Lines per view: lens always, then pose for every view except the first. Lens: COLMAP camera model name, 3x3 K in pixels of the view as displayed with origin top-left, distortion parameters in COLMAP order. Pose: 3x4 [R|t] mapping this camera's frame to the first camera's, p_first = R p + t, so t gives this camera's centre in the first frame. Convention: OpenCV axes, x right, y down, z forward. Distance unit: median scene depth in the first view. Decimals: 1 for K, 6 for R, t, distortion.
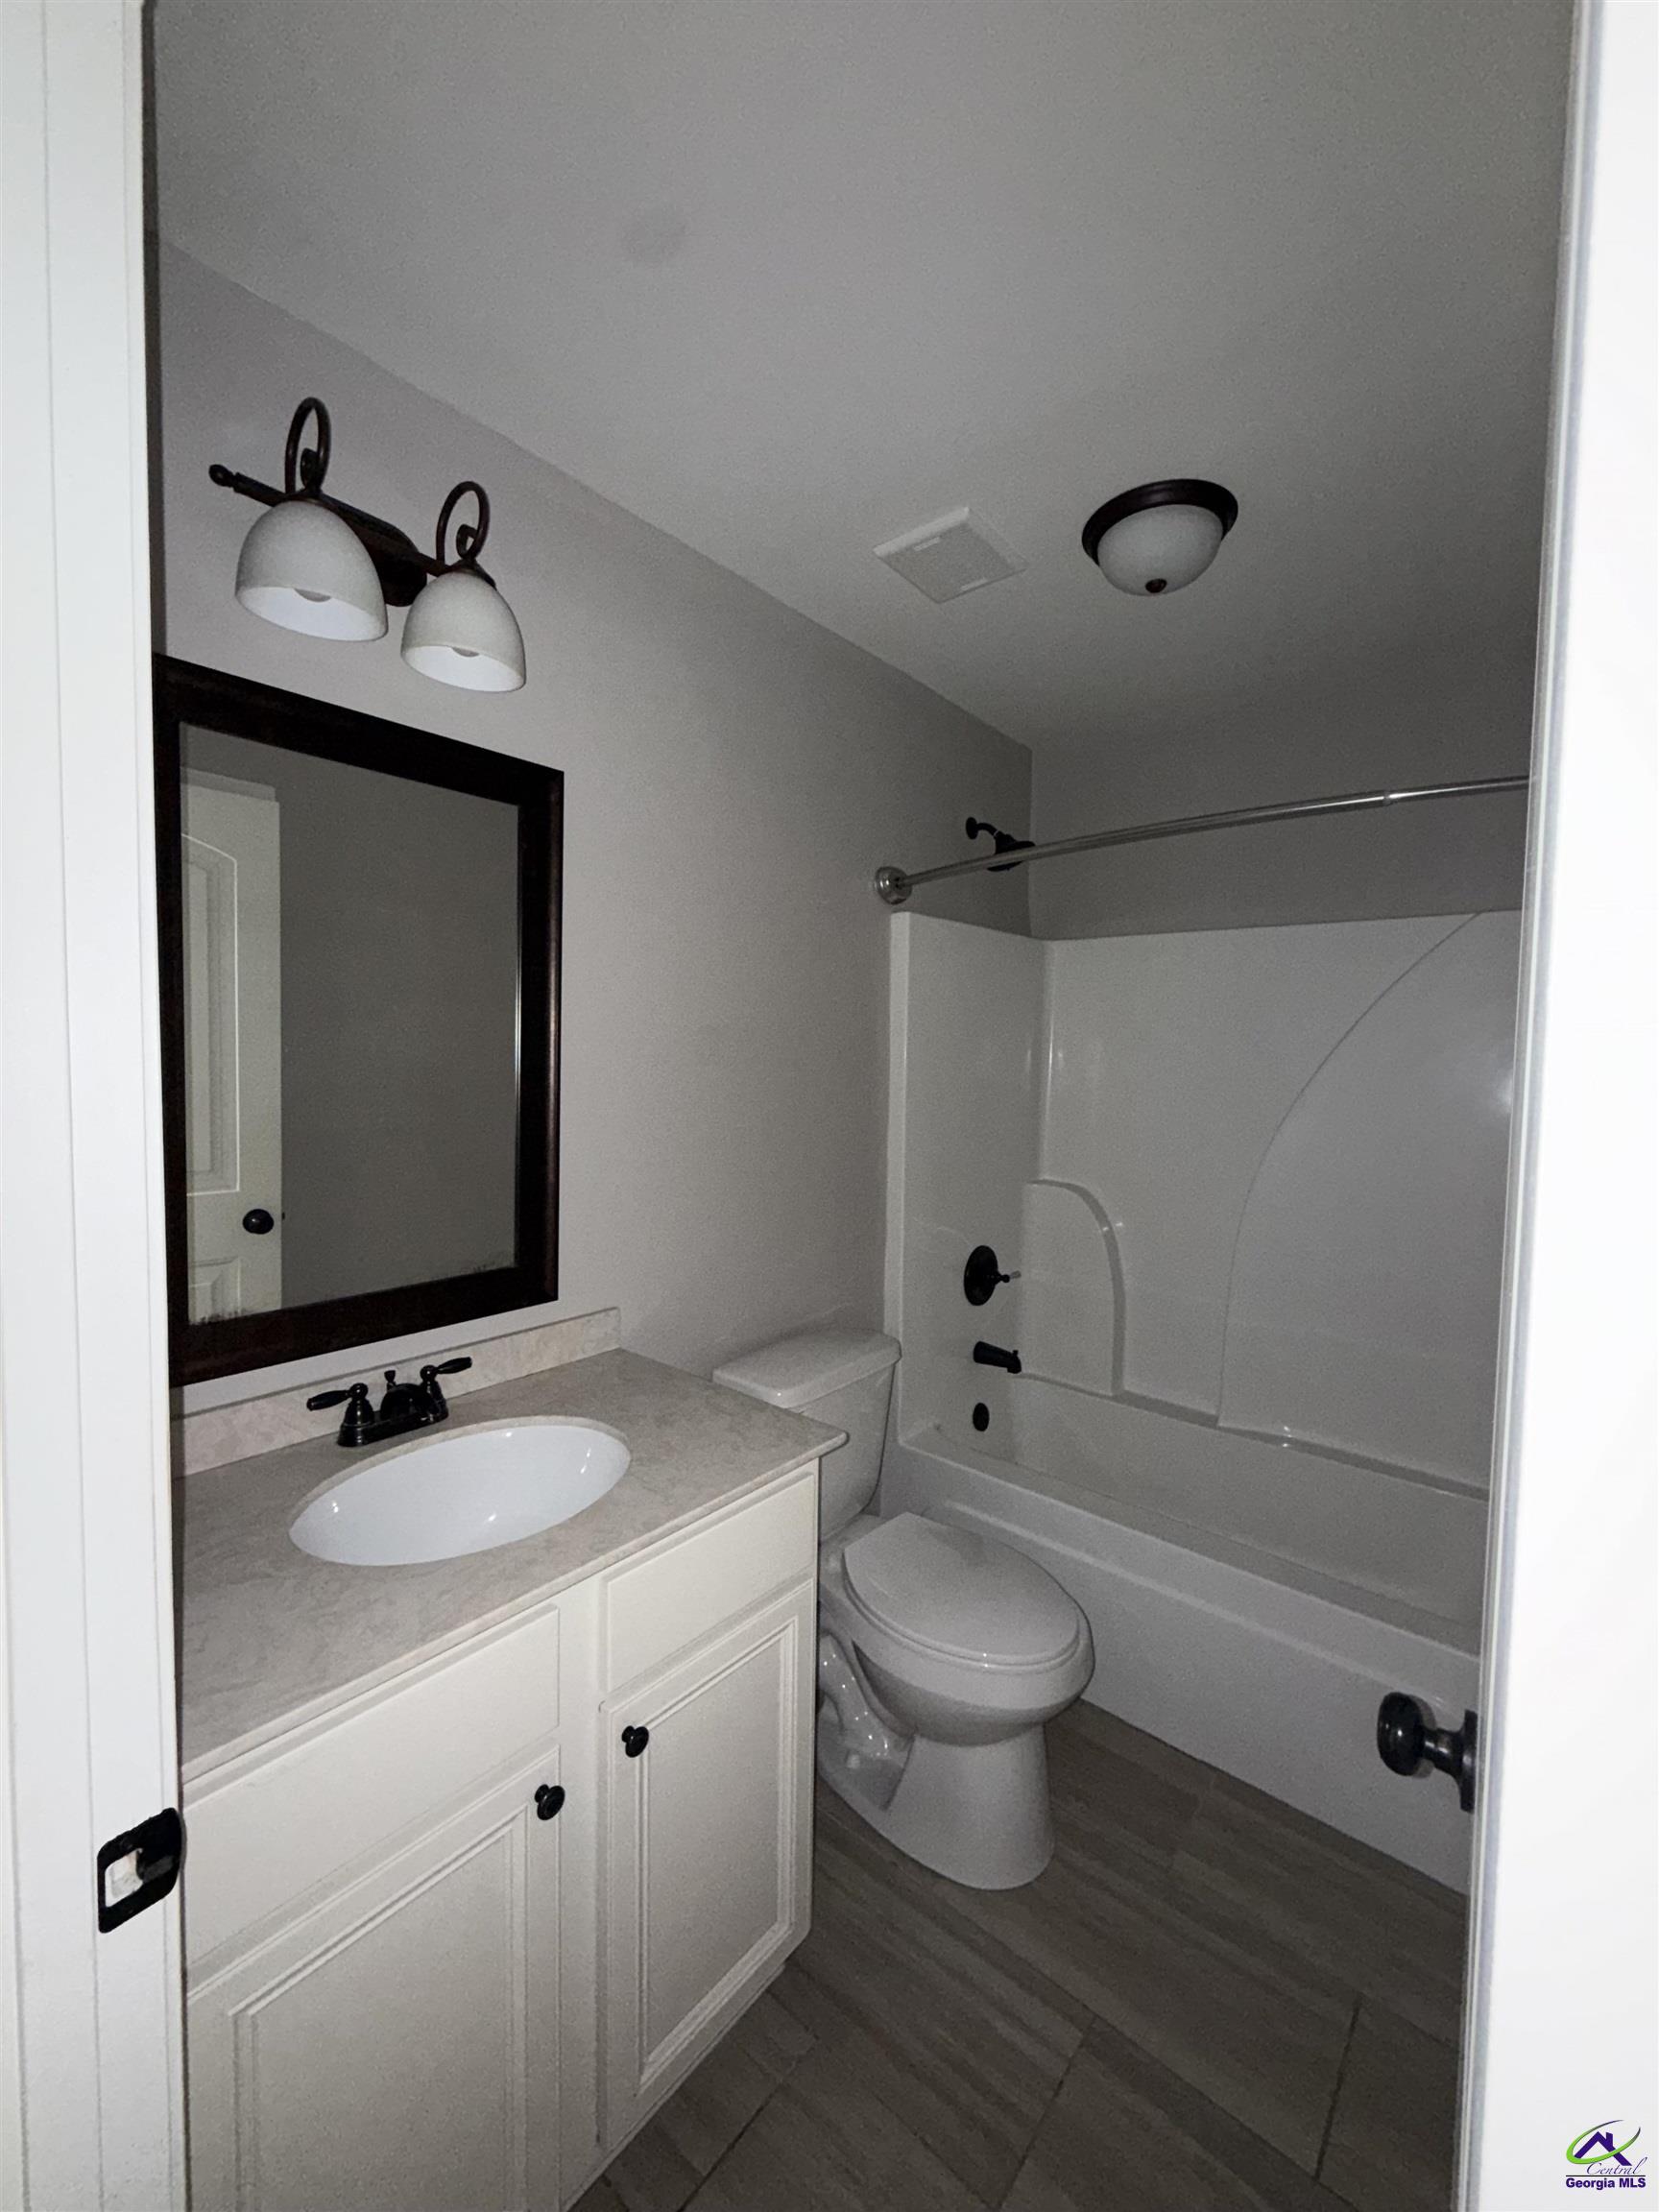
lens RADIAL K [[892.0, 0, 829.5], [0, 892.0, 1106.0], [0, 0, 1]] dist [-0.000461, -0.000291]
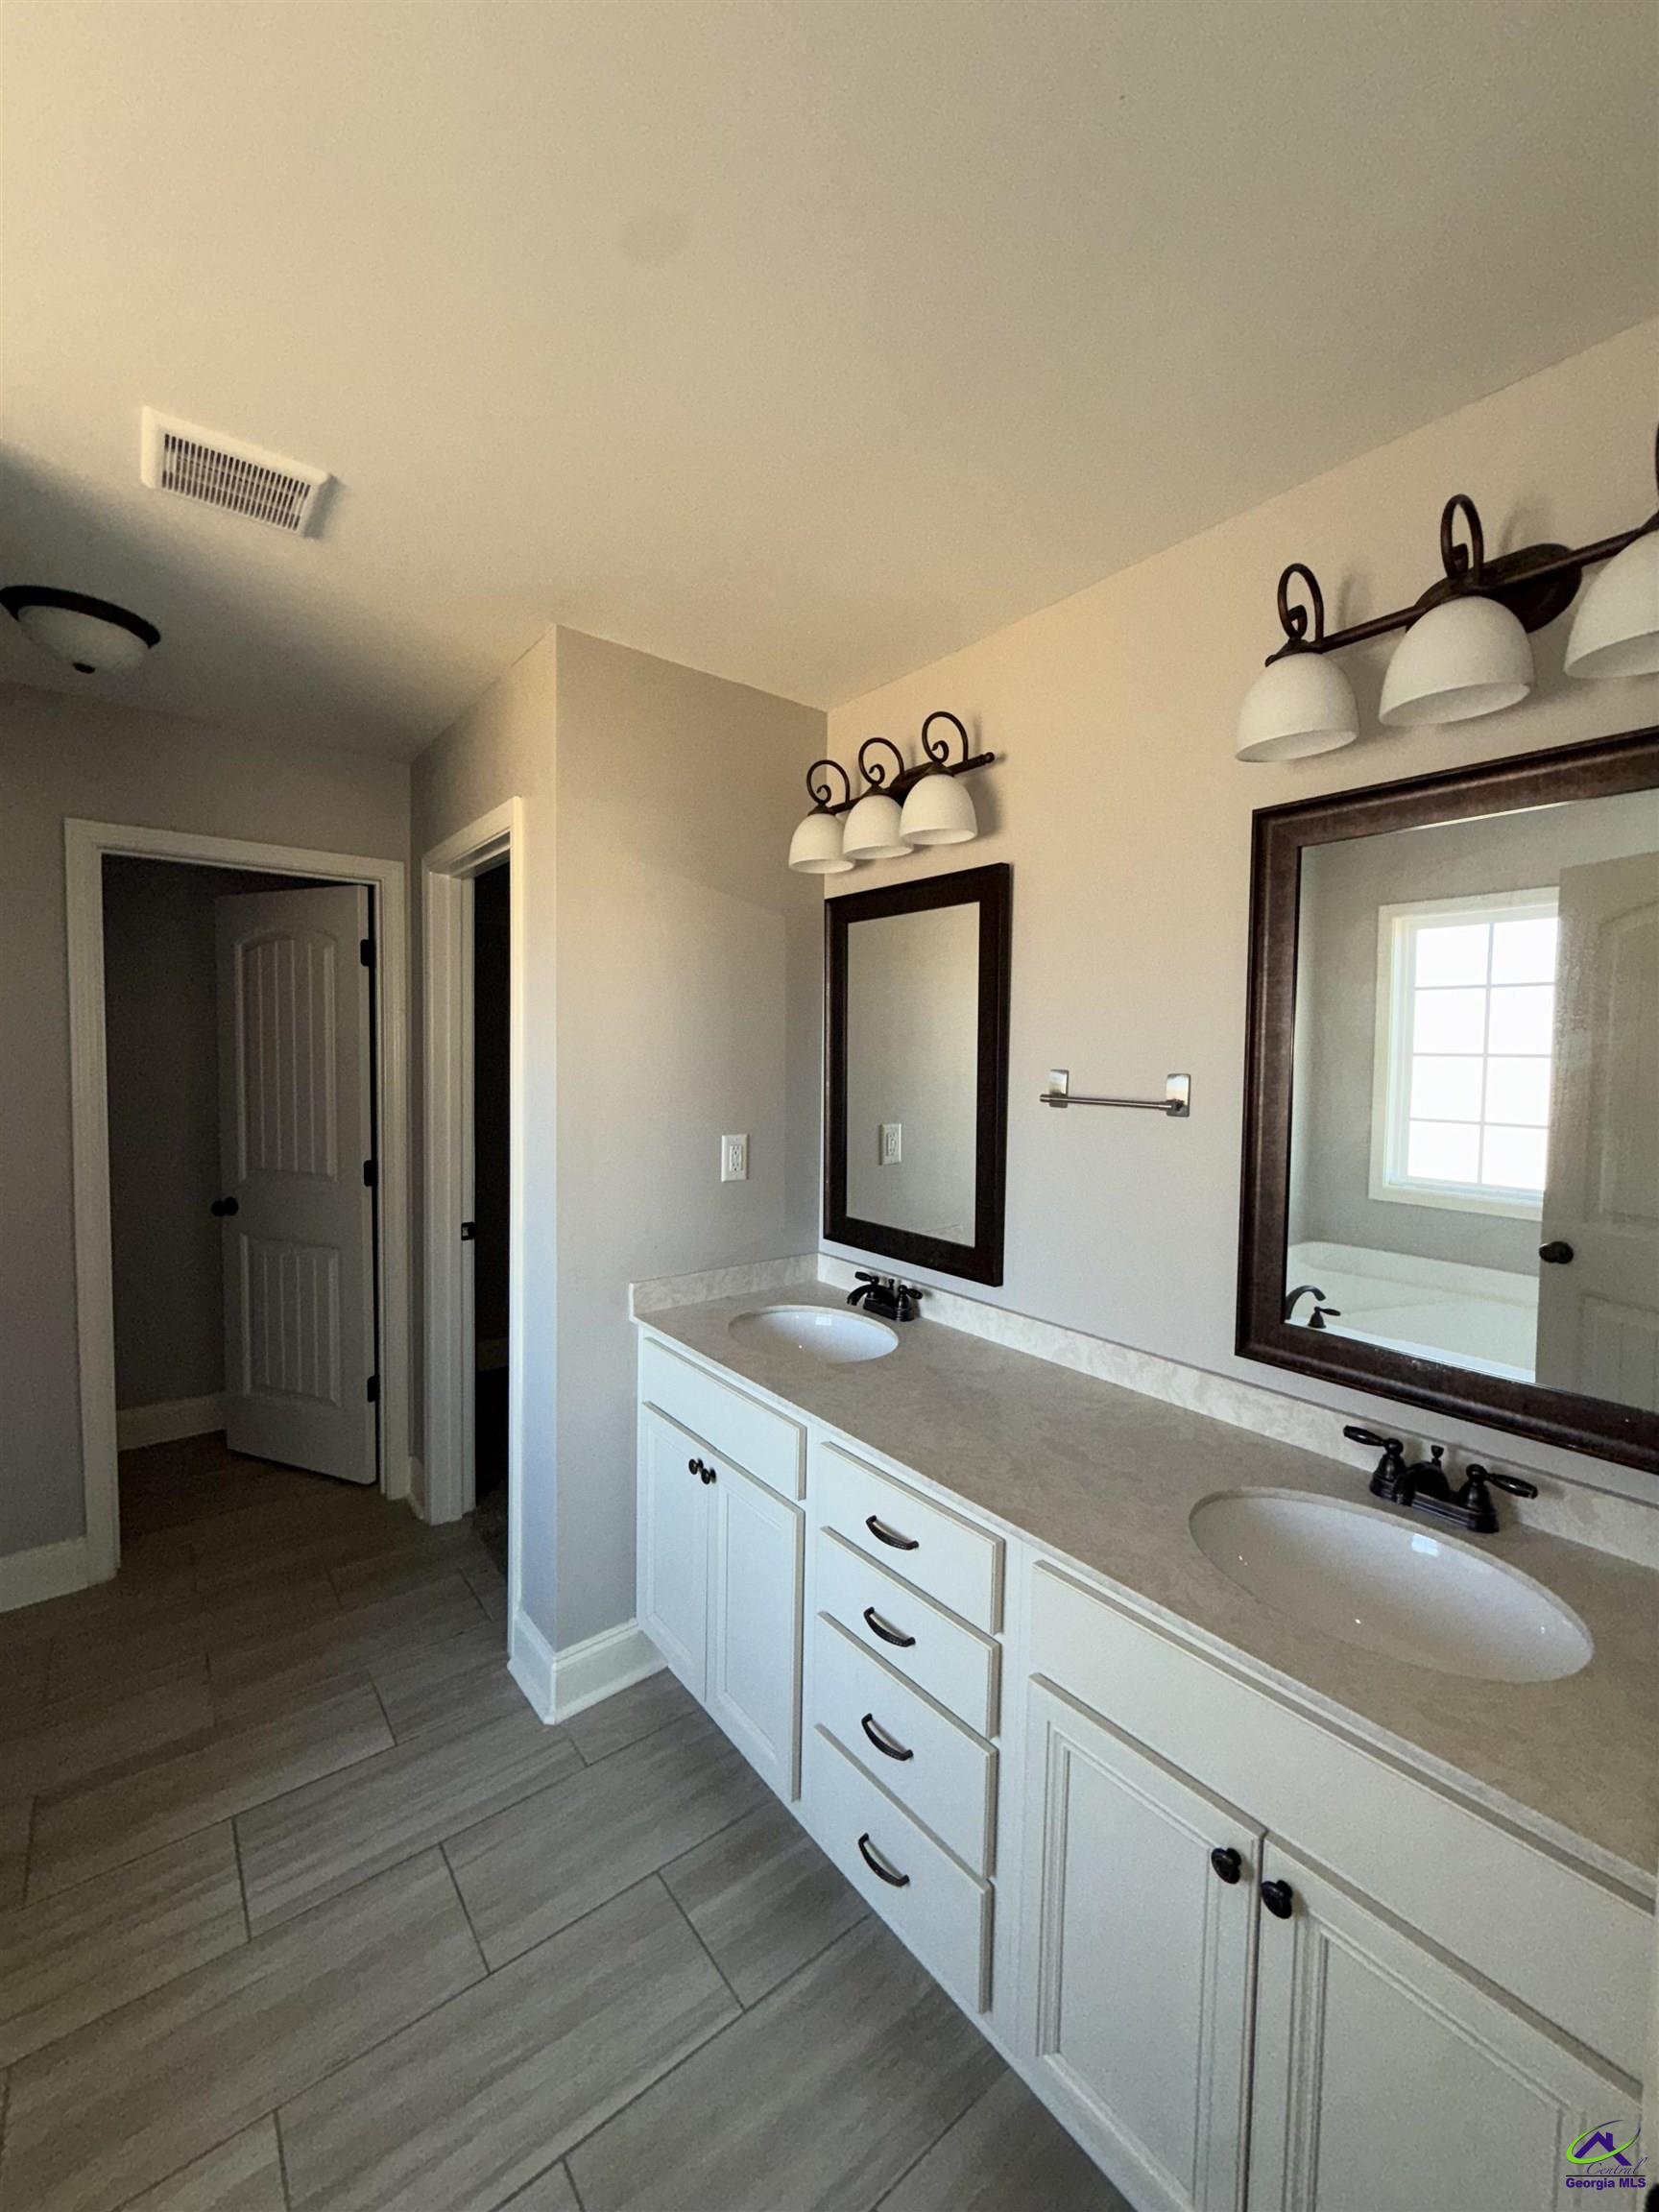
lens RADIAL K [[878.4, 0, 829.5], [0, 878.4, 1106.0], [0, 0, 1]] dist [0.000852, -0.000033]
pose [[-0.197249, 0.026651, -0.979991, 0.529629], [-0.086389, 0.995269, 0.044454, -0.037767], [0.976540, 0.093429, -0.194013, 0.561407]]
